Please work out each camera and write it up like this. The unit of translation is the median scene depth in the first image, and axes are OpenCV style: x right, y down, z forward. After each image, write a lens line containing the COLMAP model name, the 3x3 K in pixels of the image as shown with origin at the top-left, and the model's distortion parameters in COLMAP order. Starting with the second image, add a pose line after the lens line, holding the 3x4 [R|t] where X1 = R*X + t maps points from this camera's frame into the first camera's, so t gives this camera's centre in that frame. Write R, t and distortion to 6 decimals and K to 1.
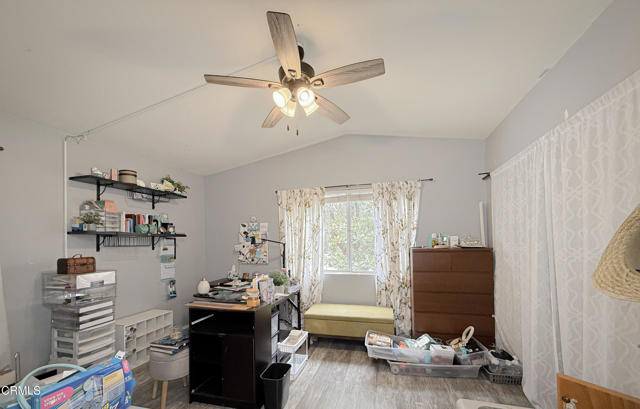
lens RADIAL K [[264.4, 0, 319.7], [0, 264.4, 204.2], [0, 0, 1]] dist [0.000099, 0.000001]
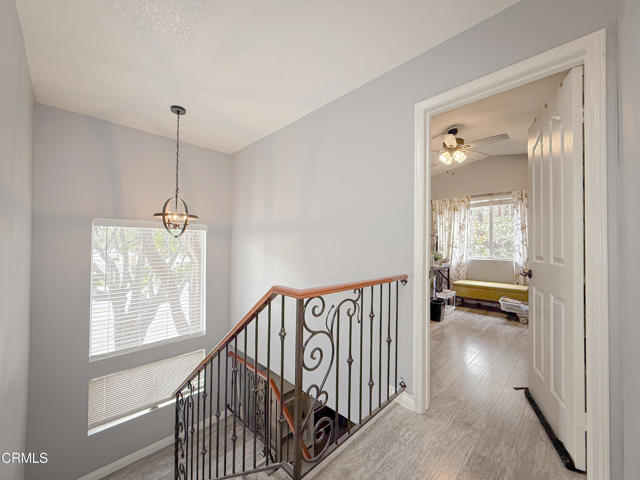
lens RADIAL K [[255.2, 0, 314.5], [0, 255.2, 240.0], [0, 0, 1]] dist [-0.001442, 0.001864]
pose [[0.861486, 0.019131, -0.507421, -0.001713], [0.045920, 0.992260, 0.115373, -0.027461], [0.505701, -0.122693, 0.853940, -0.573107]]
